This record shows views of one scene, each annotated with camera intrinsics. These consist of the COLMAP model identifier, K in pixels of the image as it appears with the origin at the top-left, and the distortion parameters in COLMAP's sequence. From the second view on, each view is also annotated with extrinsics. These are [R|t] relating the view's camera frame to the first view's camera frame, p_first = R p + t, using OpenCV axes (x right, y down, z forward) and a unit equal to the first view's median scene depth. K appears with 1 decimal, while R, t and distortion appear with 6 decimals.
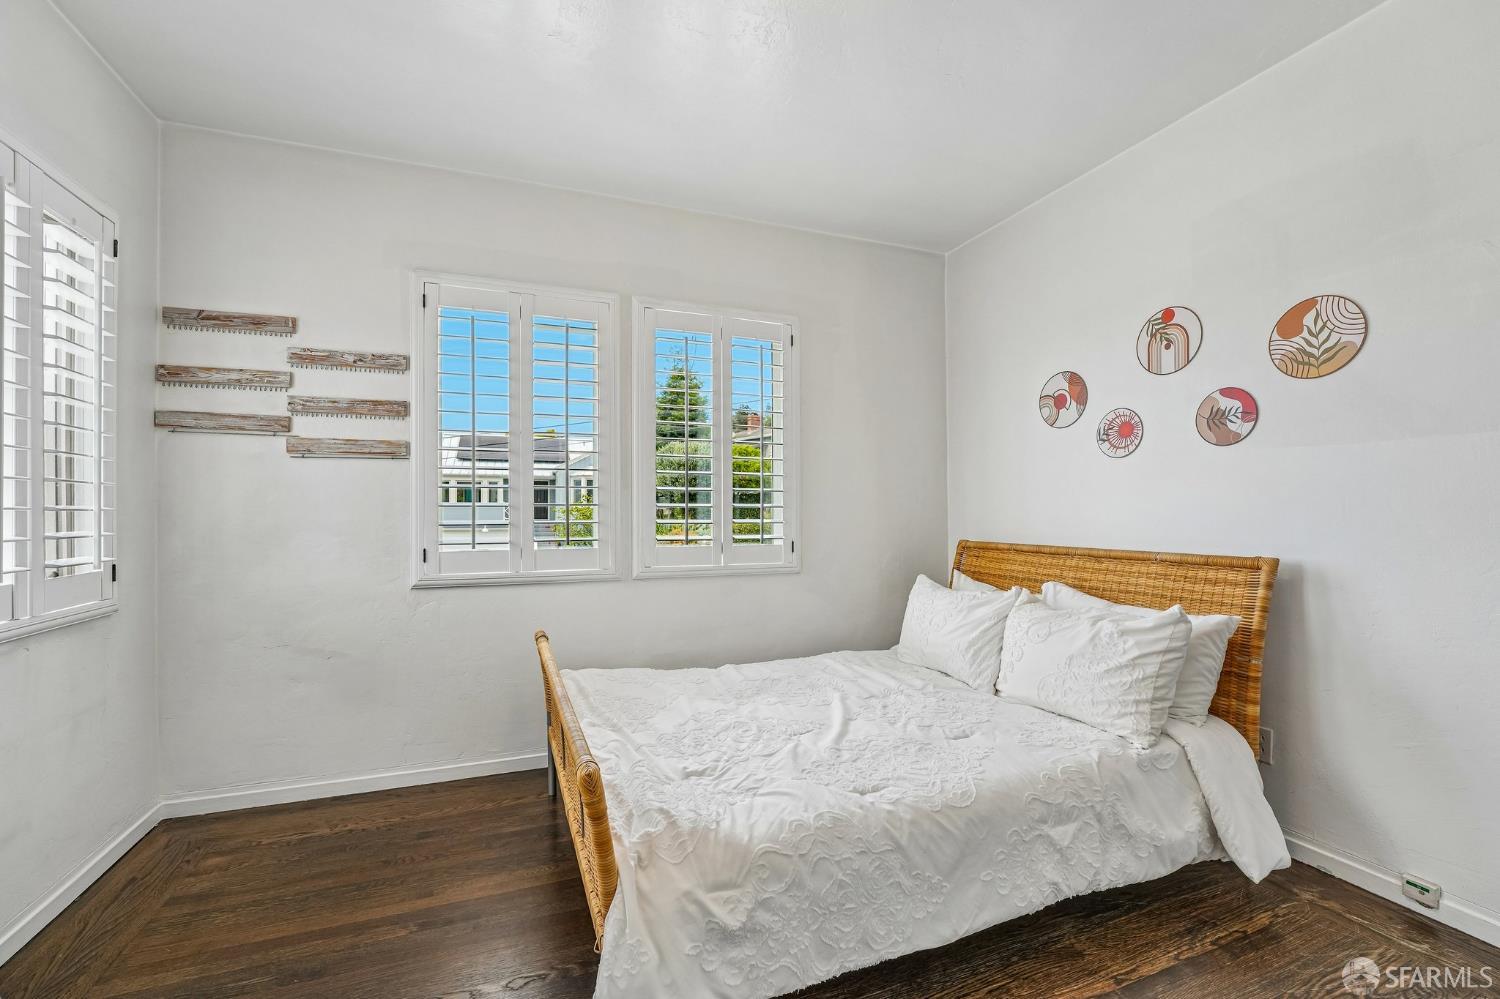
lens RADIAL K [[616.3, 0, 751.6], [0, 616.3, 519.0], [0, 0, 1]] dist [-0.018333, -0.000043]
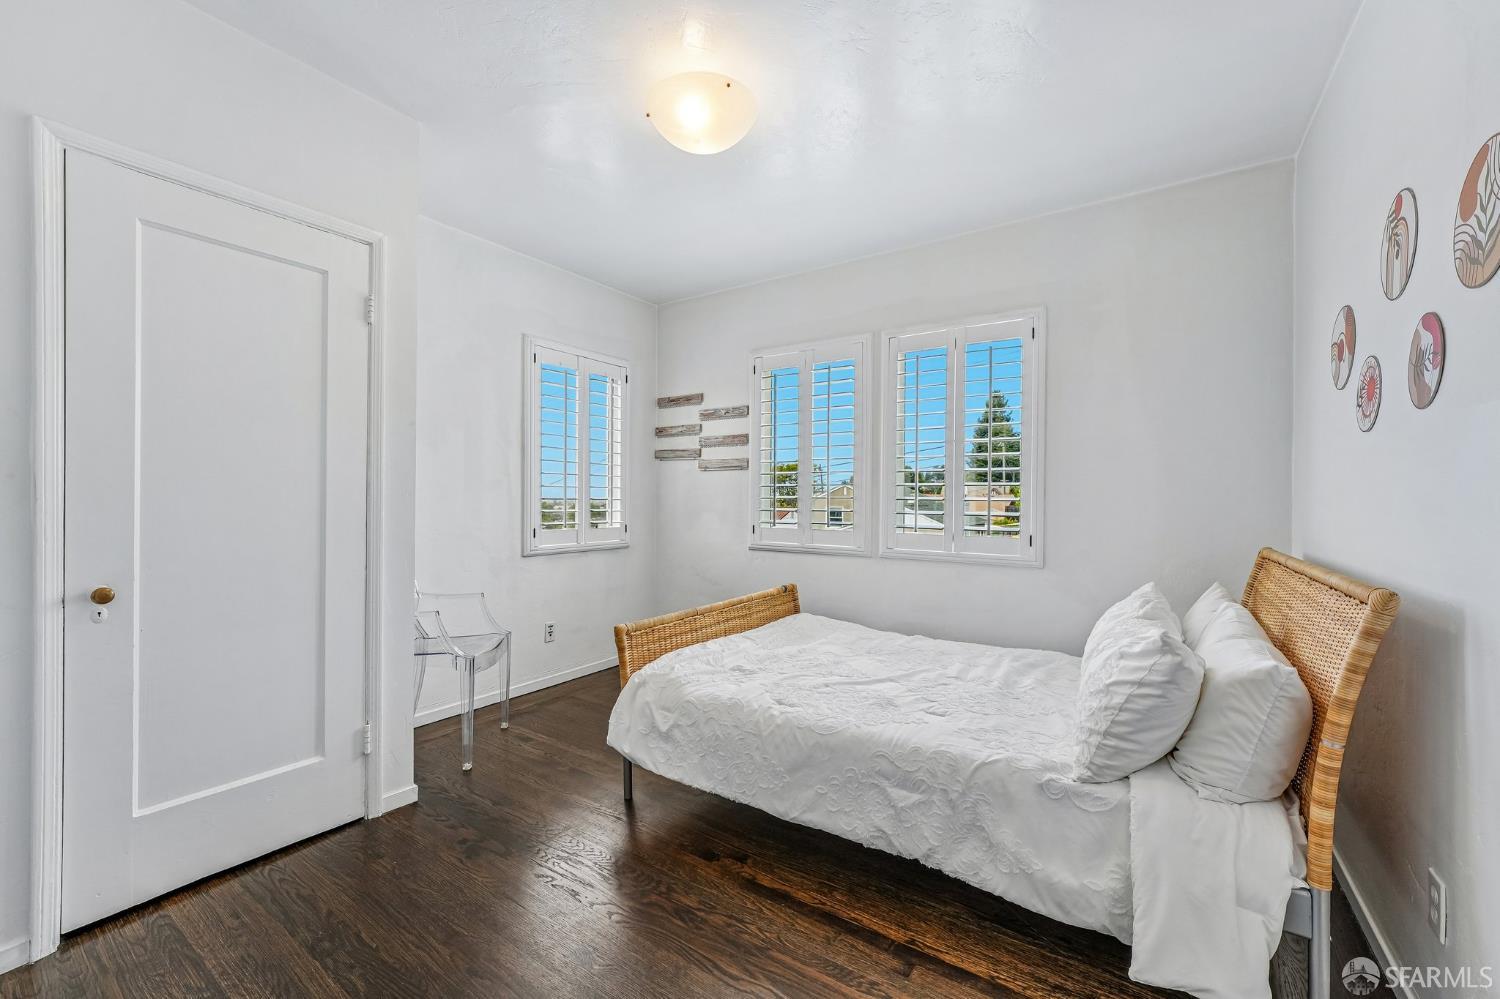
lens RADIAL K [[616.3, 0, 751.6], [0, 616.3, 519.0], [0, 0, 1]] dist [-0.018333, -0.000043]
pose [[0.563467, 0.033006, -0.825479, 0.878264], [-0.020174, 0.999453, 0.026192, -0.010437], [0.825893, 0.001895, 0.563824, 0.097003]]
